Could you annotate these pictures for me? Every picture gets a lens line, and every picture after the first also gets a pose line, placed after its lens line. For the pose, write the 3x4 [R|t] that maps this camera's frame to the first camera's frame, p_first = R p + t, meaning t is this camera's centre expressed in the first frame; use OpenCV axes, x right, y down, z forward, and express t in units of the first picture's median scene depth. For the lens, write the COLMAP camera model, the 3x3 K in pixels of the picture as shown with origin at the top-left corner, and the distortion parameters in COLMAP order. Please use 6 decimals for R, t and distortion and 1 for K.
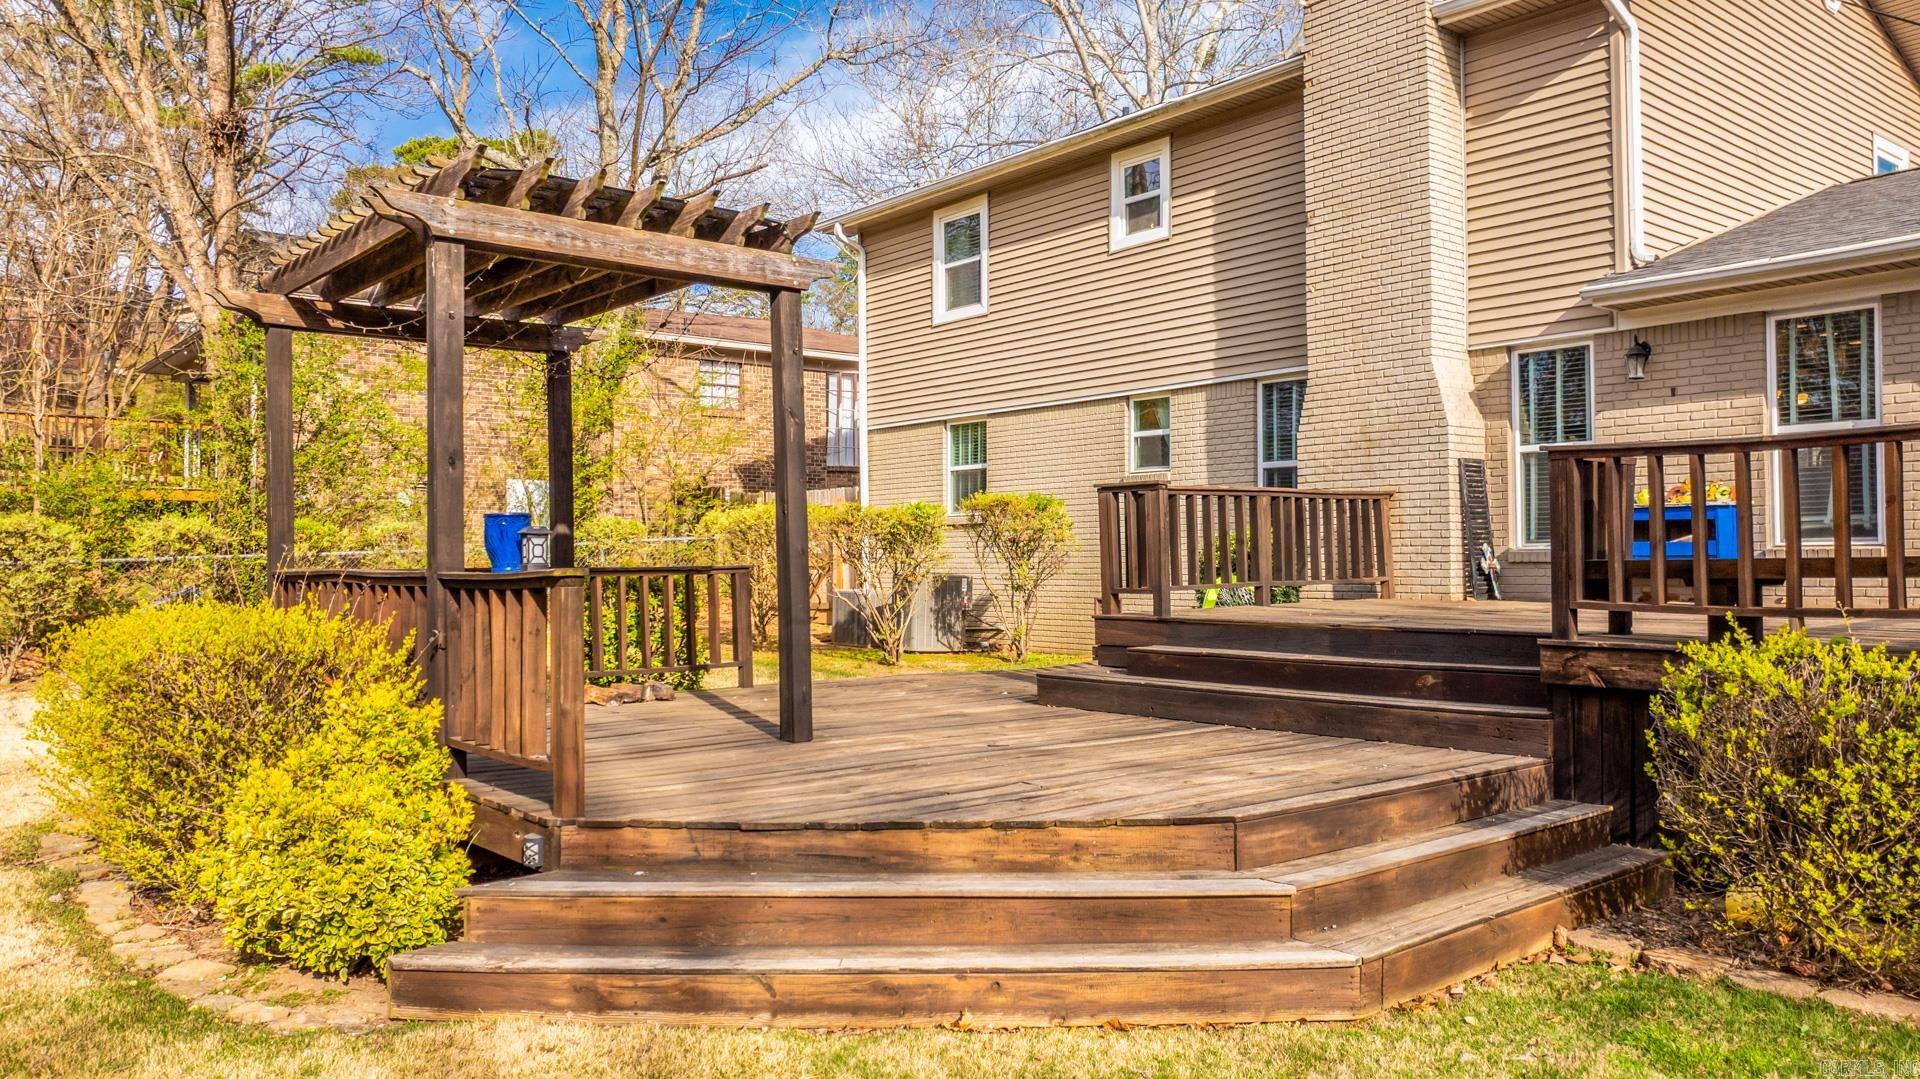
lens RADIAL K [[1330.0, 0, 960.0], [0, 1330.0, 539.5], [0, 0, 1]] dist [0.000540, -0.093691]
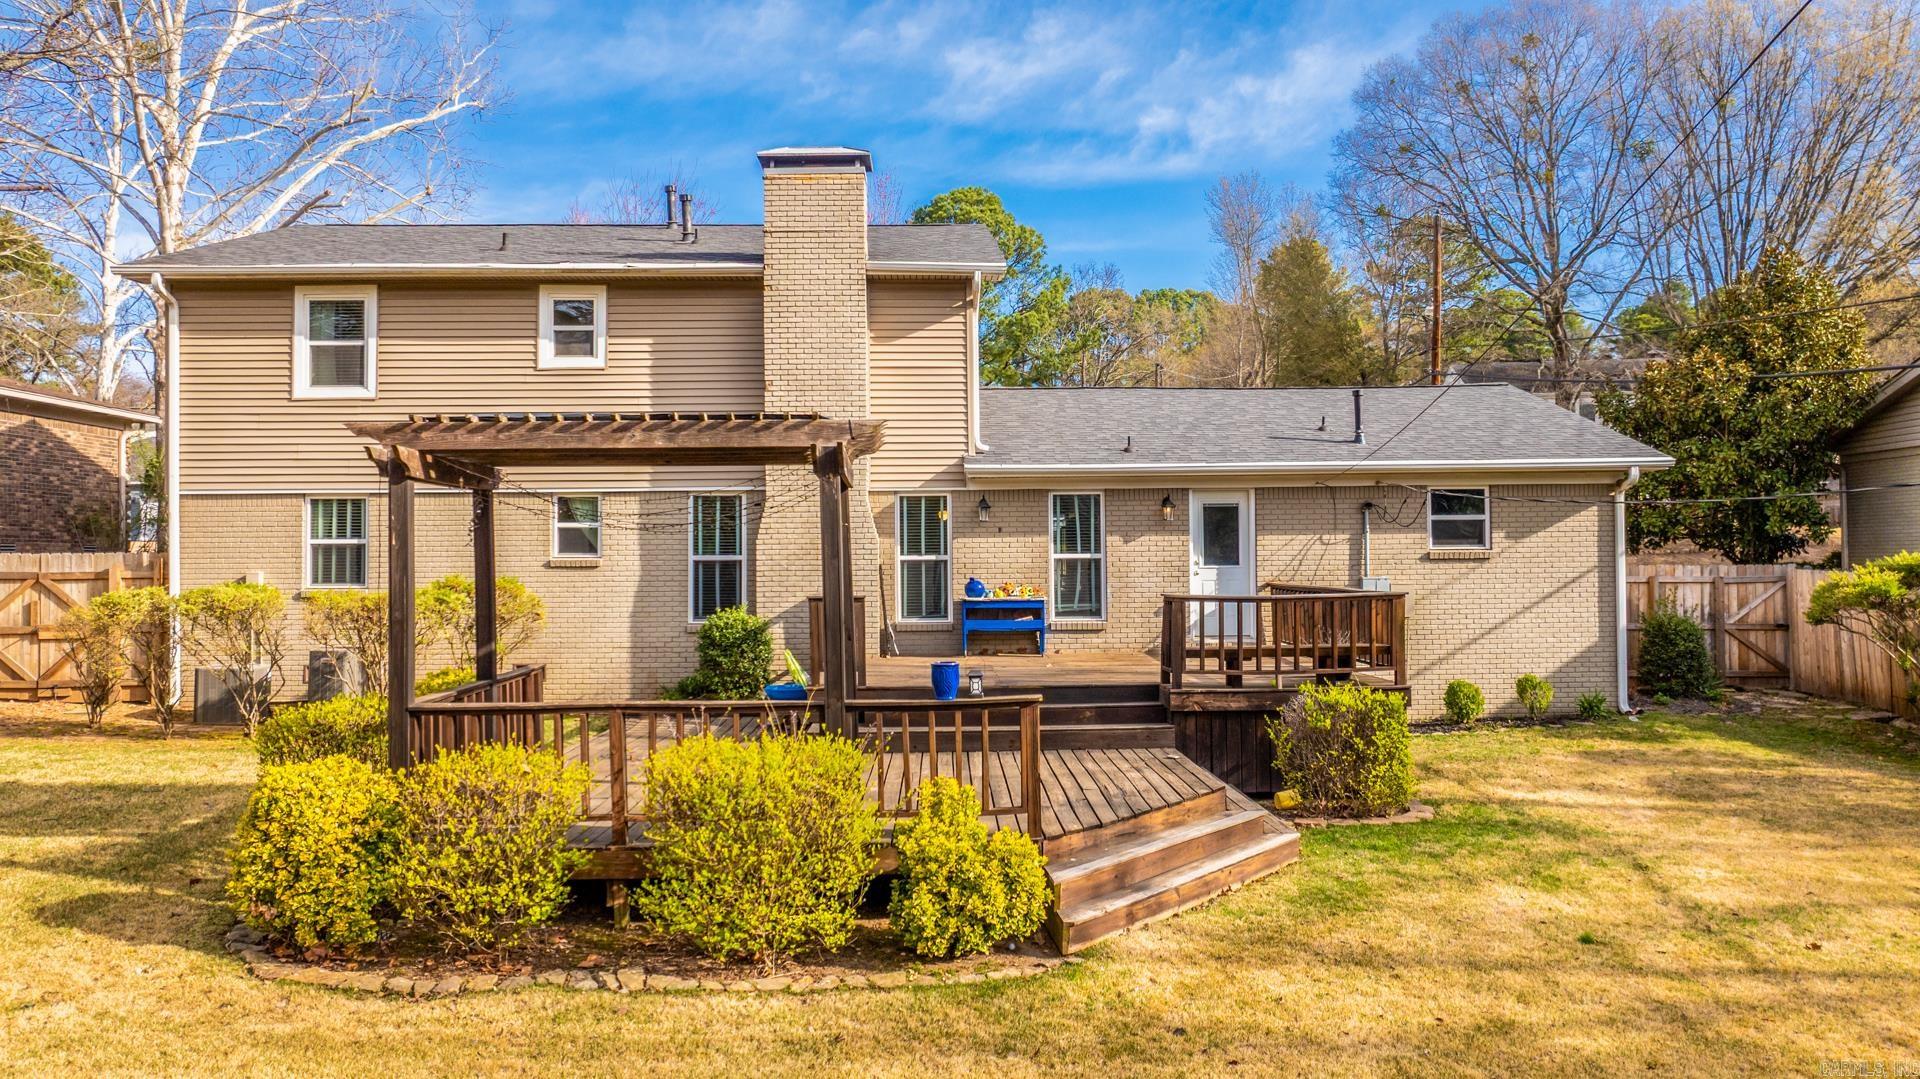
lens RADIAL K [[1362.3, 0, 960.0], [0, 1362.3, 539.5], [0, 0, 1]] dist [-0.029136, -0.000646]
pose [[0.623637, 0.010606, 0.781643, -0.651965], [-0.006850, 0.999944, -0.008102, -0.064509], [-0.781684, -0.000301, 0.623674, -0.040349]]
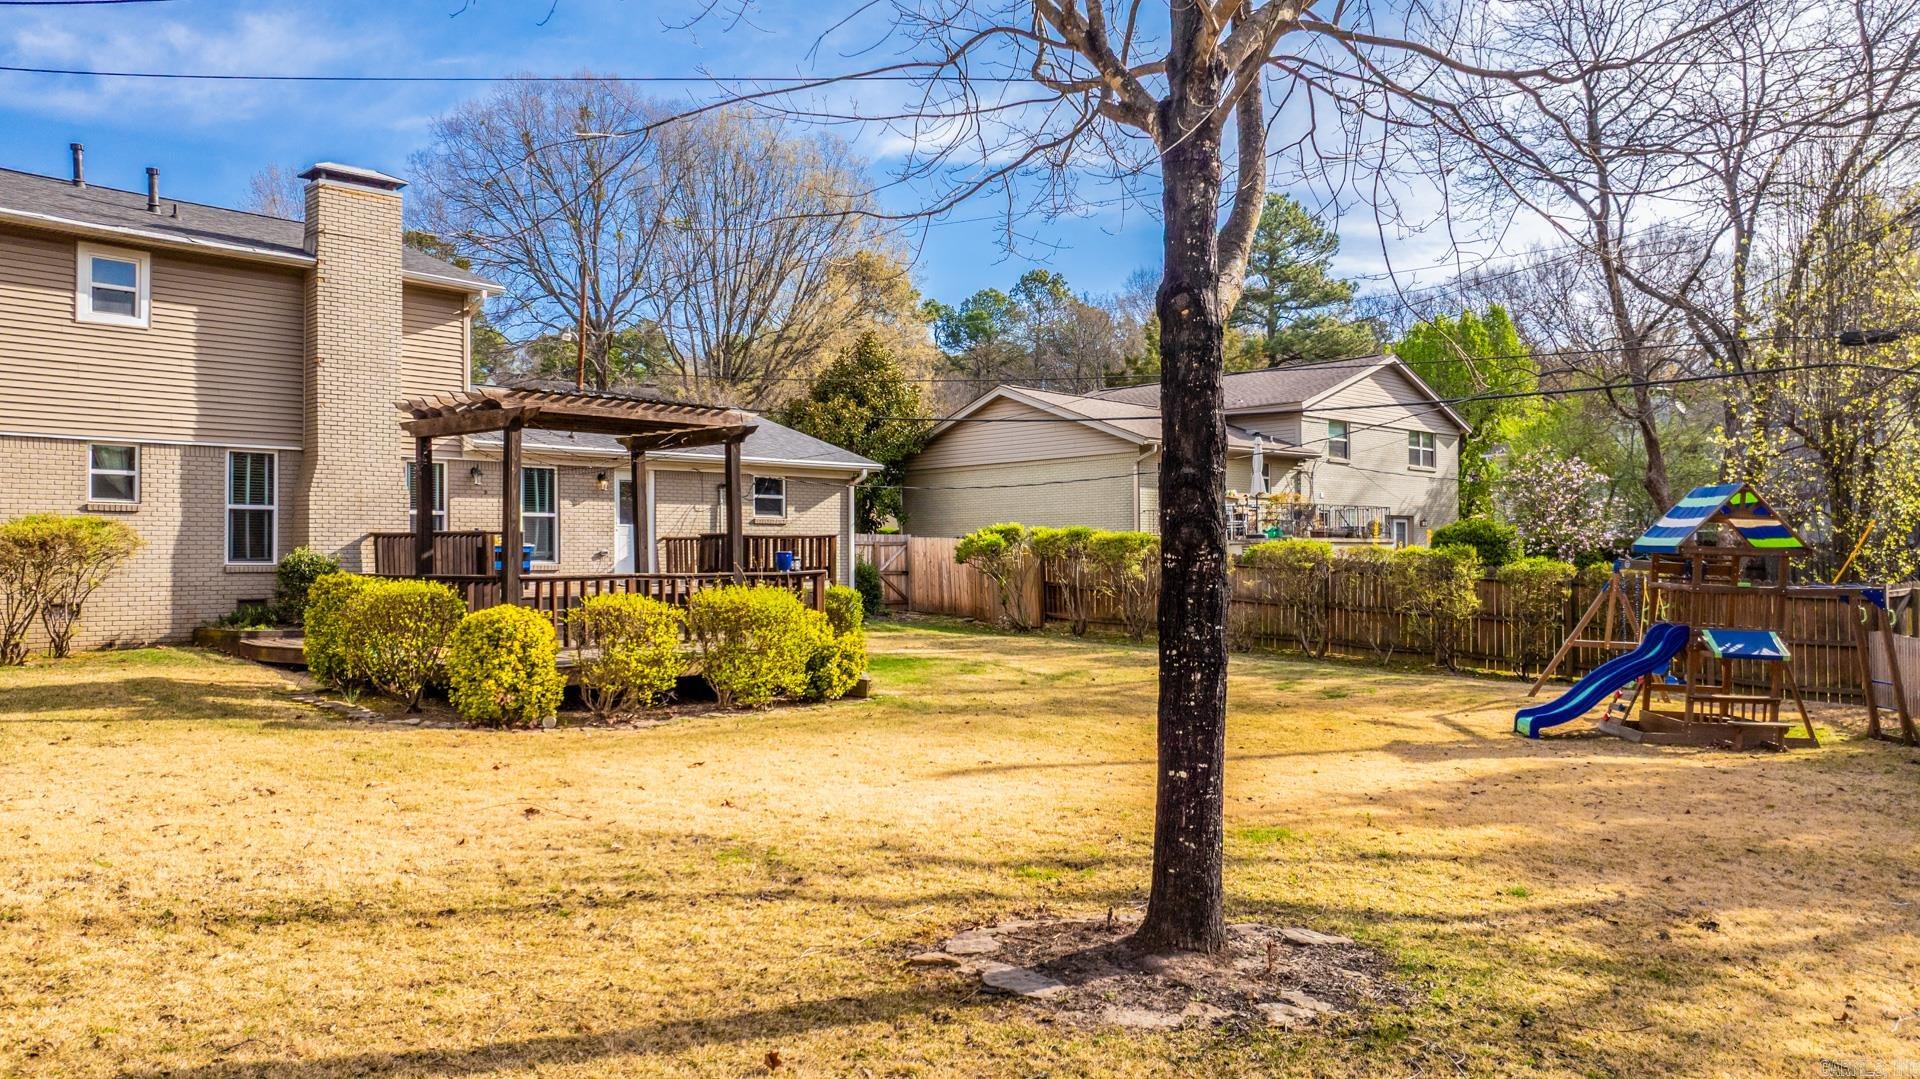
lens RADIAL K [[1362.3, 0, 960.0], [0, 1362.3, 539.5], [0, 0, 1]] dist [-0.029136, -0.000646]
pose [[-0.127524, 0.020189, 0.991630, -1.349987], [-0.010743, 0.999706, -0.021735, 0.004458], [-0.991777, -0.013425, -0.127269, 0.383704]]
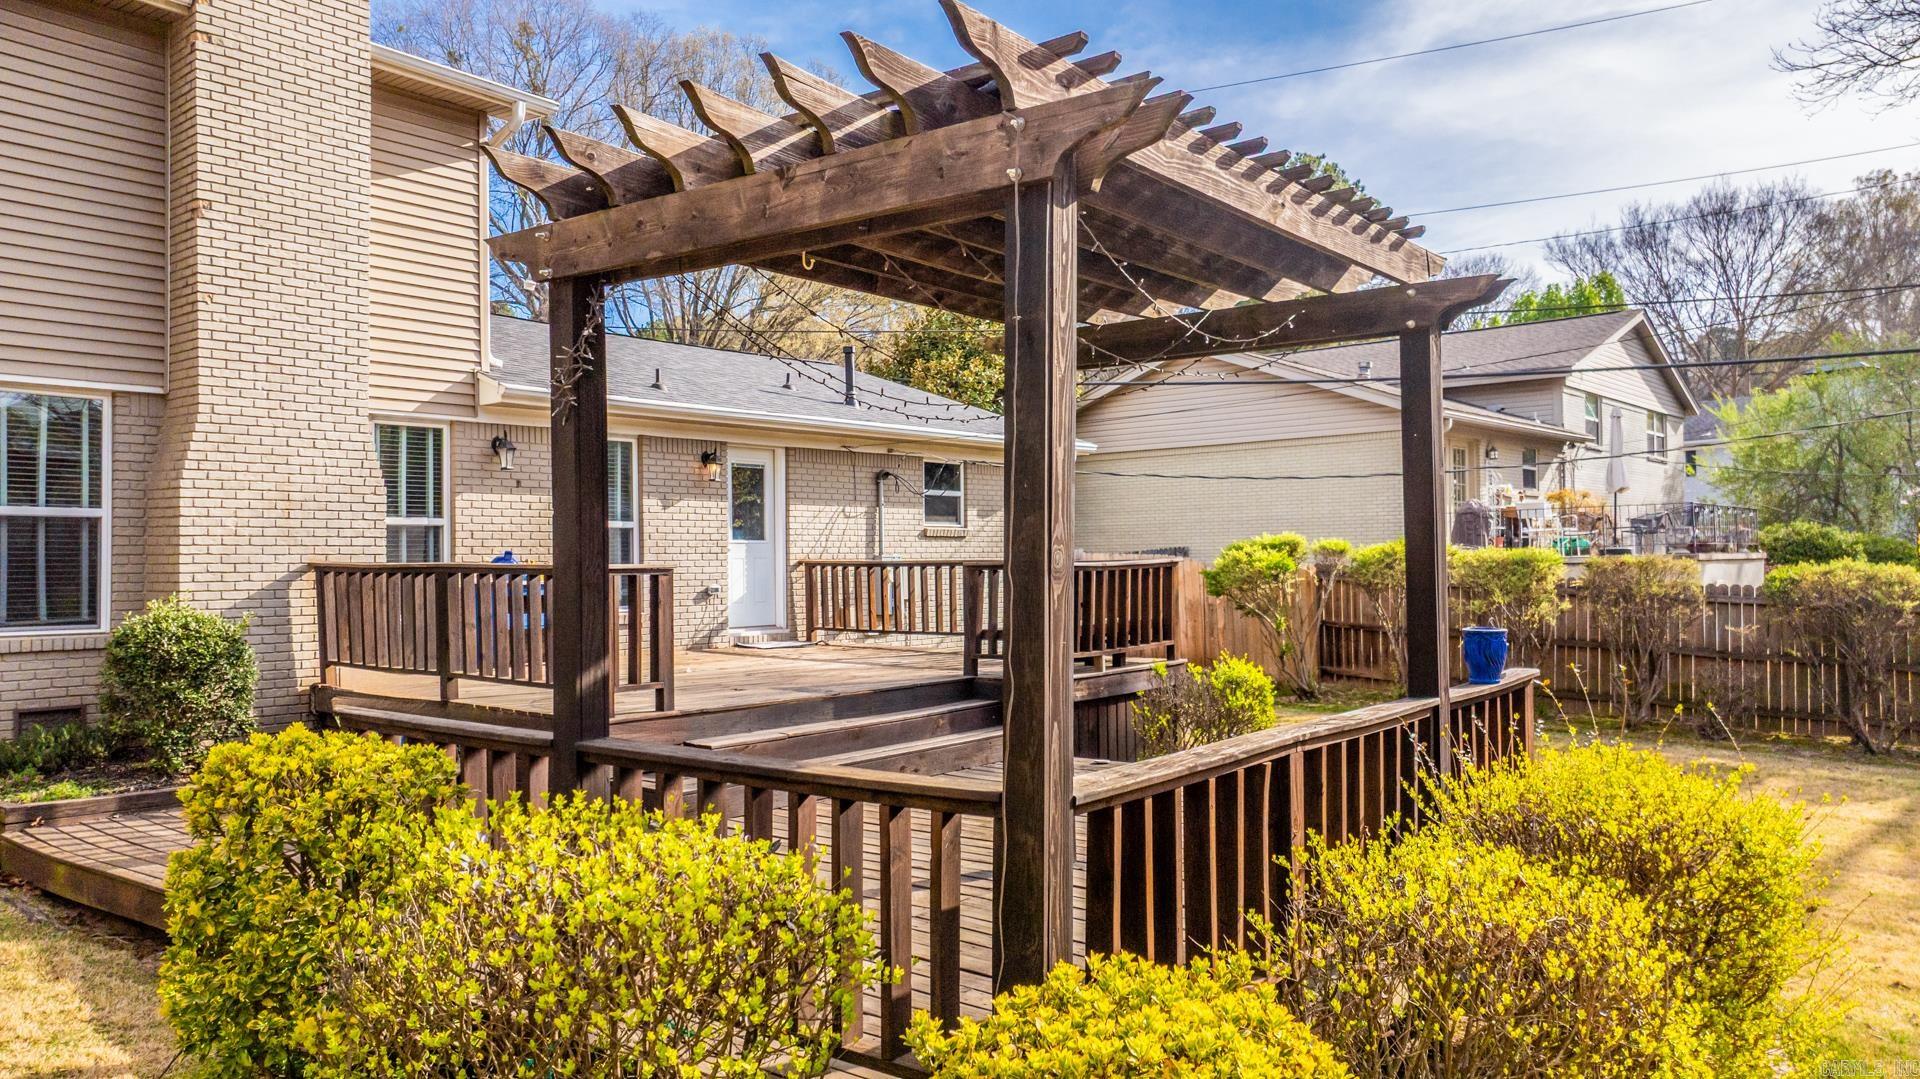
lens RADIAL K [[1362.3, 0, 960.0], [0, 1362.3, 539.5], [0, 0, 1]] dist [-0.029136, -0.000646]
pose [[-0.208136, 0.022781, 0.977835, -0.544276], [-0.004724, 0.999694, -0.024296, -0.026437], [-0.978089, -0.009676, -0.207964, 0.656216]]
